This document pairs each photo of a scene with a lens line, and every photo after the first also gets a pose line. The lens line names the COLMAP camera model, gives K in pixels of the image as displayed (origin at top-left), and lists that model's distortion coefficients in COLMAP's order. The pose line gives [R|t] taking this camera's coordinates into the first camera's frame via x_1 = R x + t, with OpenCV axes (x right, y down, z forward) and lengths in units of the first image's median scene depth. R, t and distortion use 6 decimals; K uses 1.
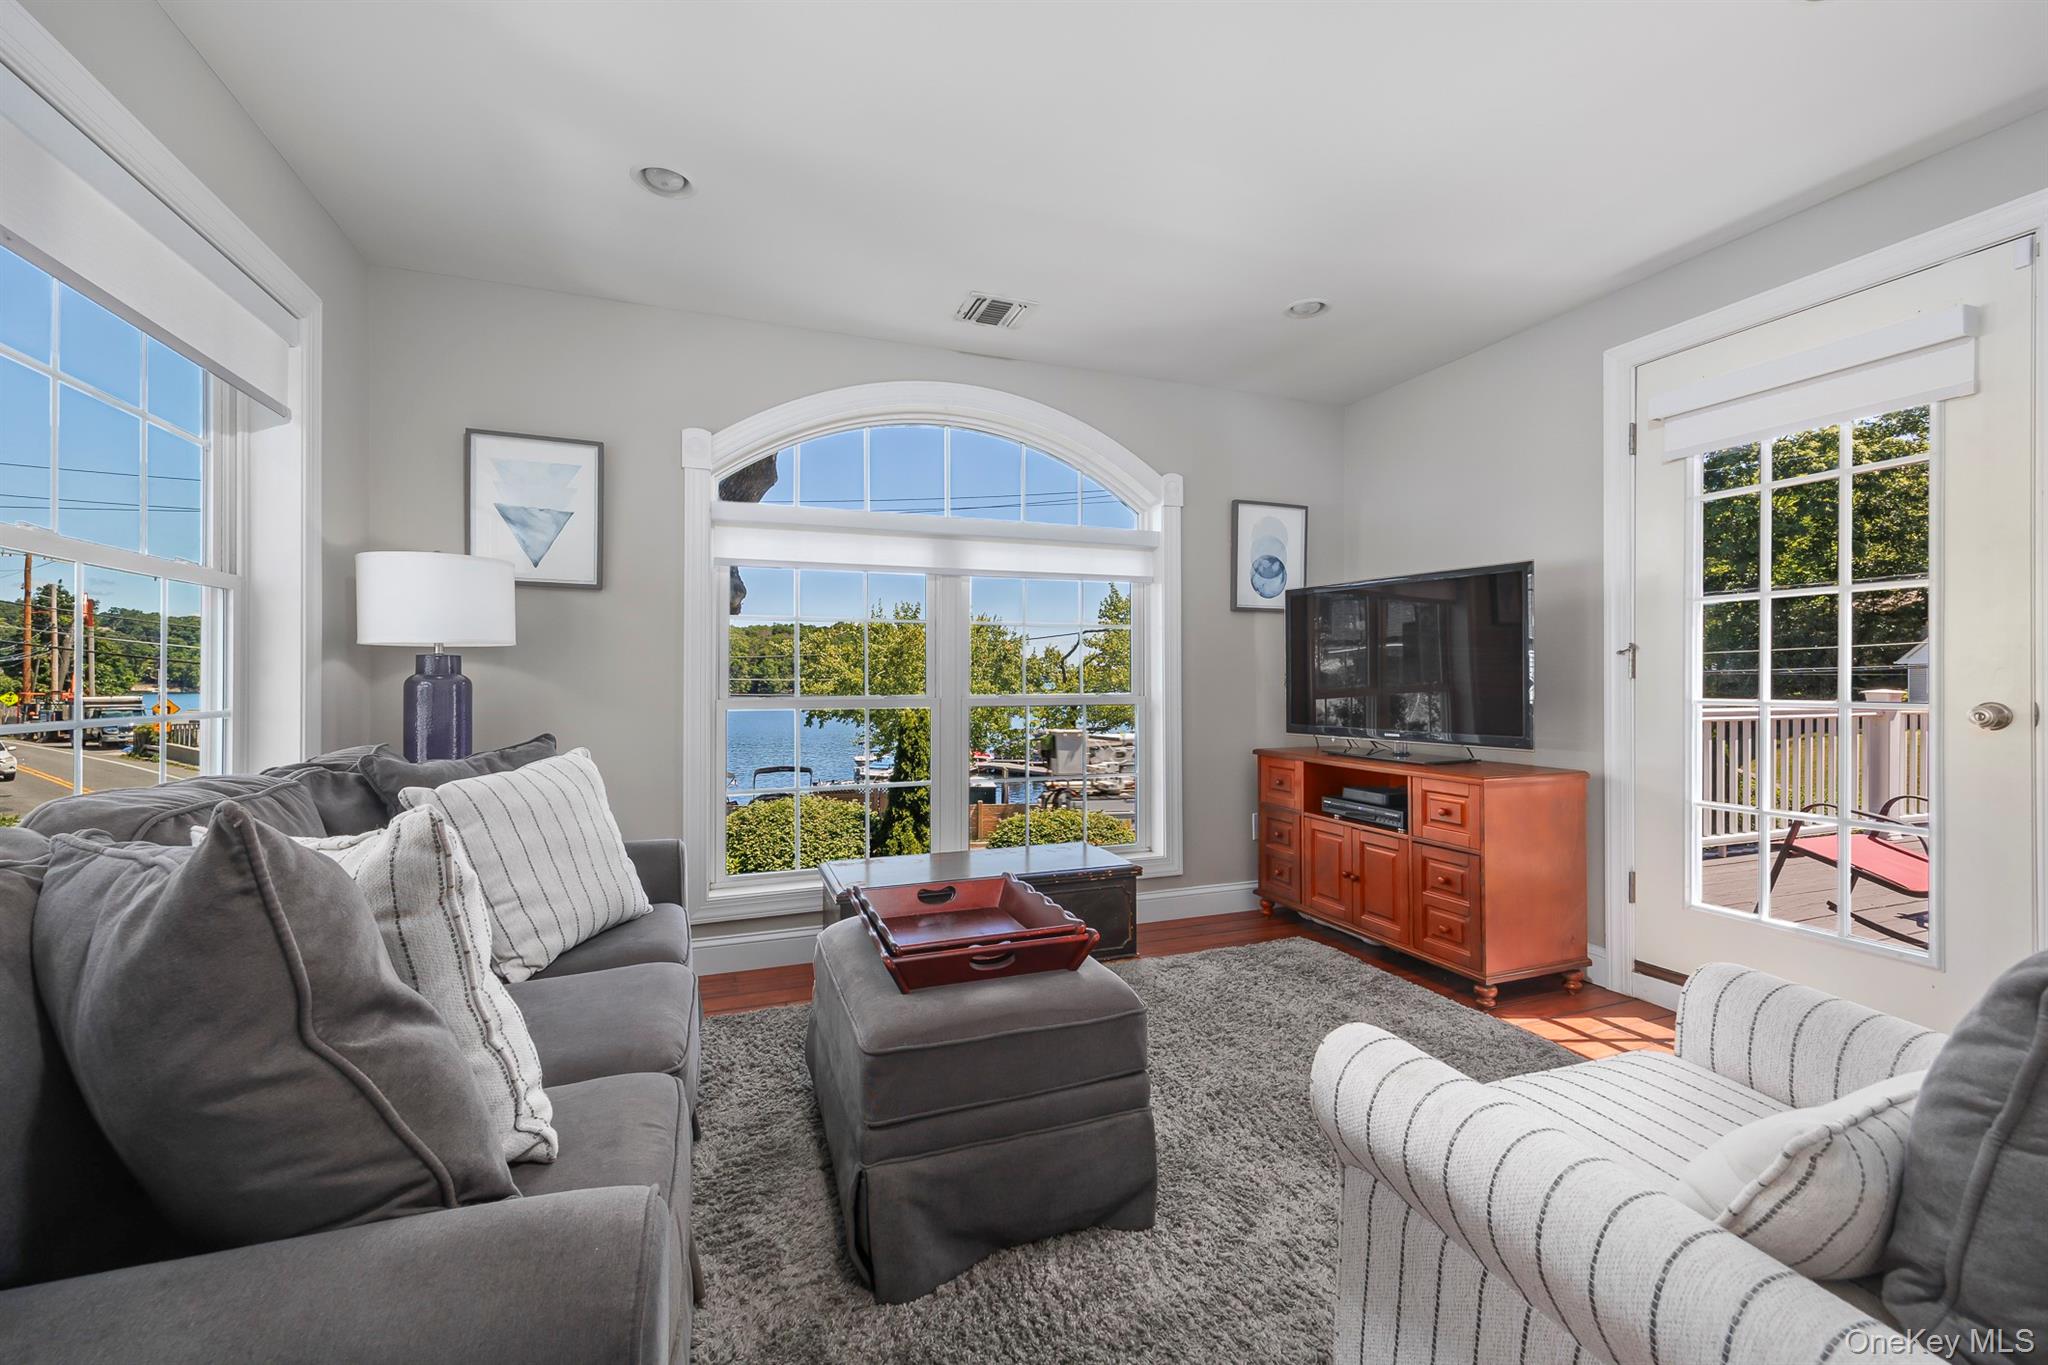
lens RADIAL K [[832.1, 0, 1026.7], [0, 832.1, 676.5], [0, 0, 1]] dist [0.000528, 0.000448]
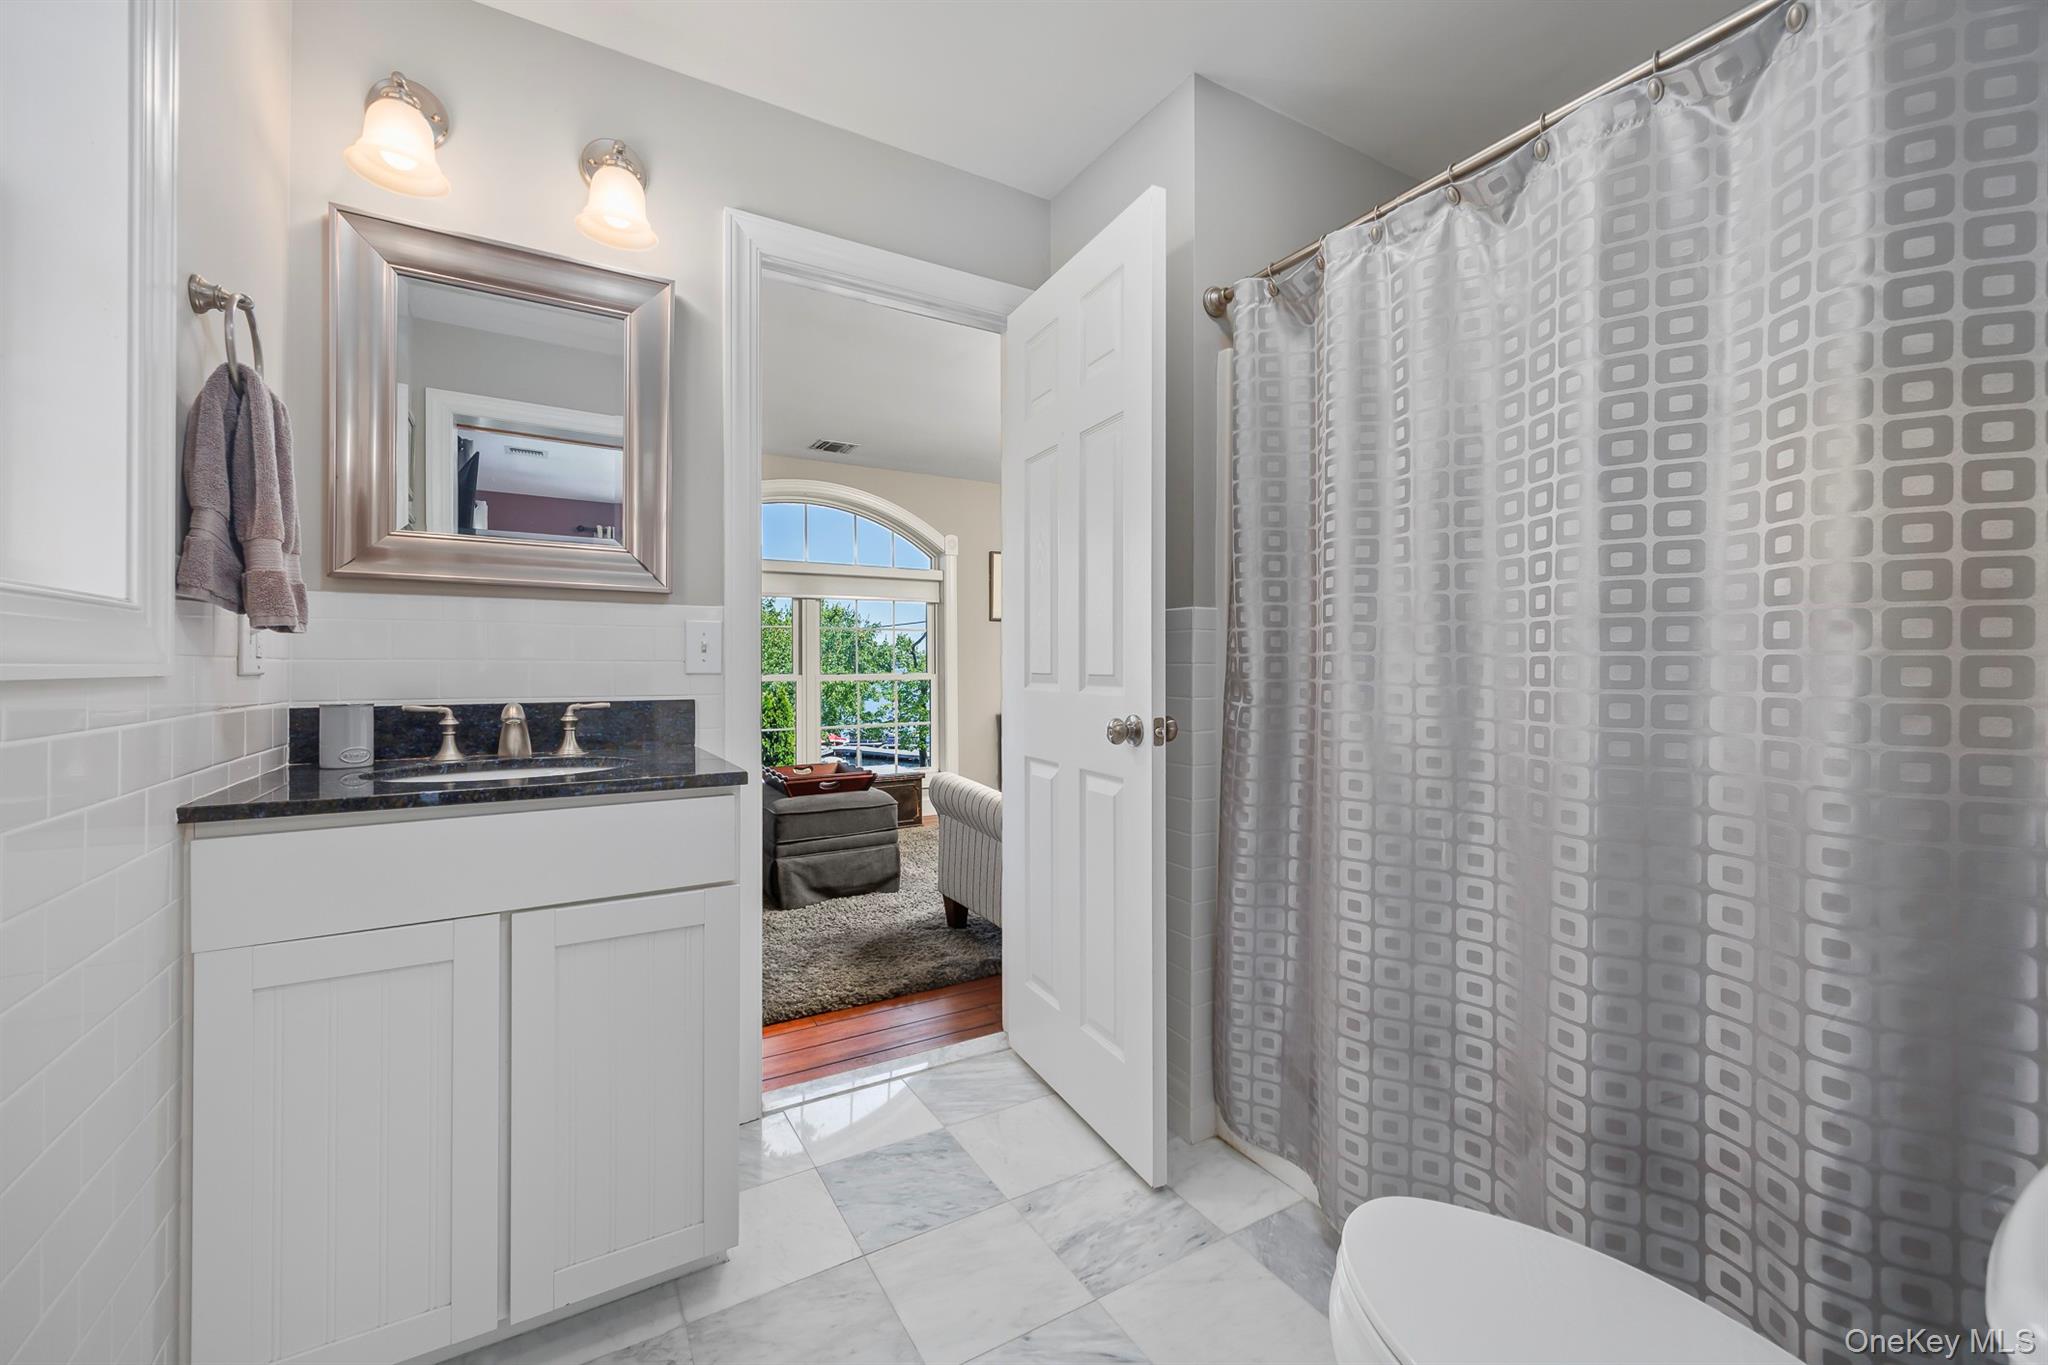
lens RADIAL K [[832.1, 0, 1039.9], [0, 832.1, 671.5], [0, 0, 1]] dist [0.000528, 0.000448]
pose [[0.983000, -0.005802, 0.183512, 0.047799], [0.003712, 0.999924, 0.011726, 0.000220], [-0.183566, -0.010845, 0.982947, -0.587244]]
